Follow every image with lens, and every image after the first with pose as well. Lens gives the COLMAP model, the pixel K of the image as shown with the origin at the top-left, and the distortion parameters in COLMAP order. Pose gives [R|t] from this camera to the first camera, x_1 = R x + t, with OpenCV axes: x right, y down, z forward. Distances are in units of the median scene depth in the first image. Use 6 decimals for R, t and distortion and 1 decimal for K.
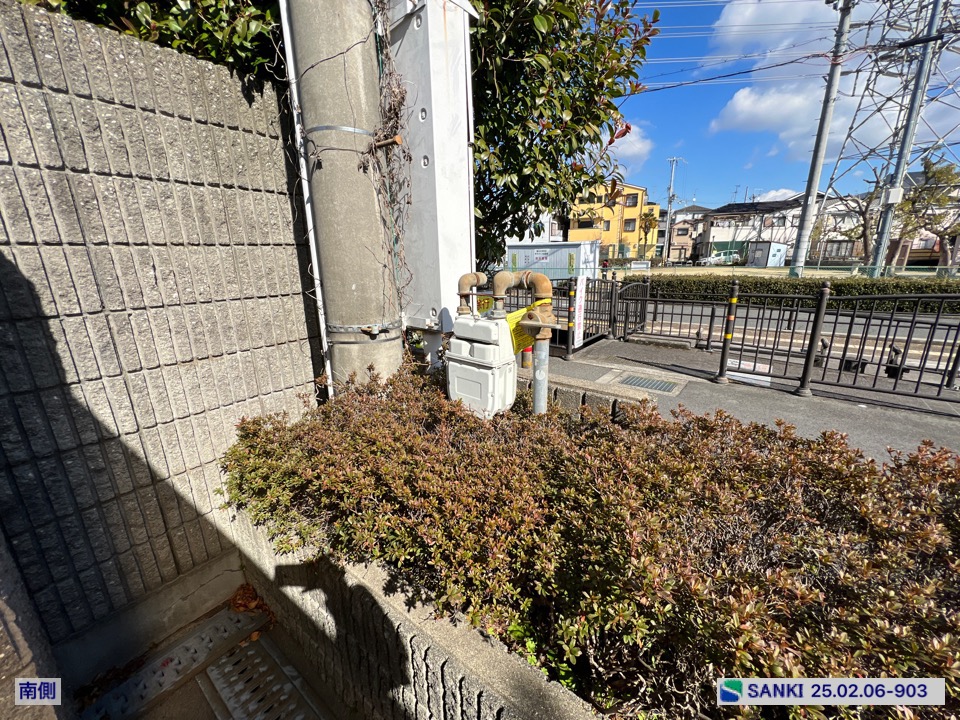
lens RADIAL K [[385.2, 0, 481.4], [0, 385.2, 362.0], [0, 0, 1]] dist [-0.002982, 0.000549]
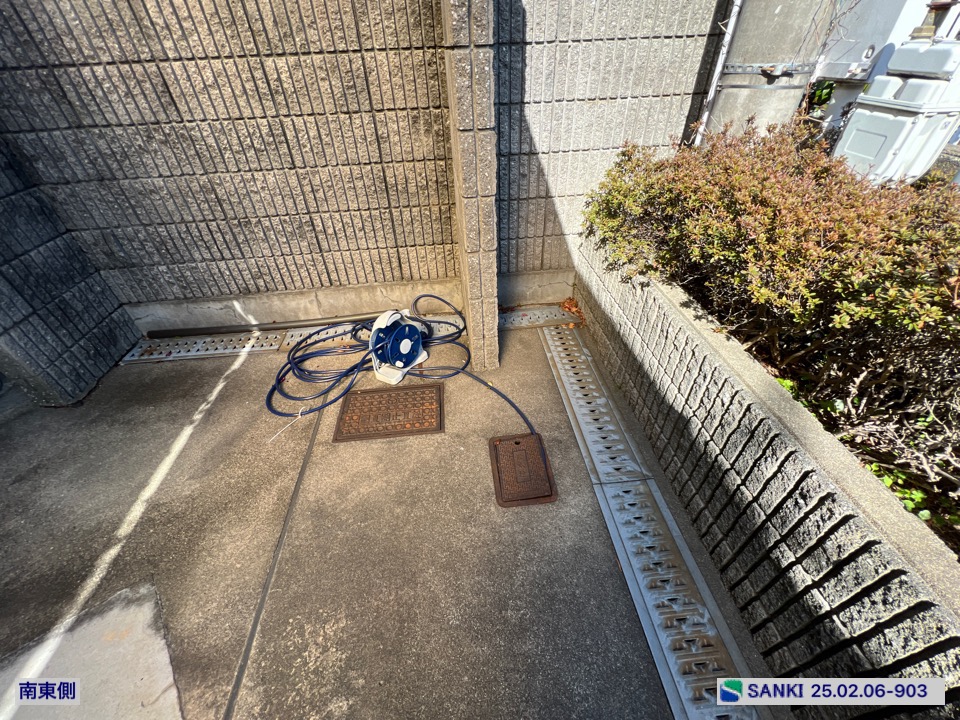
lens RADIAL K [[385.2, 0, 481.4], [0, 385.2, 362.0], [0, 0, 1]] dist [-0.002982, 0.000549]
pose [[0.678896, 0.462707, -0.570089, 0.085621], [-0.174311, 0.855813, 0.487032, 0.185624], [0.713243, -0.231272, 0.661663, -0.265372]]
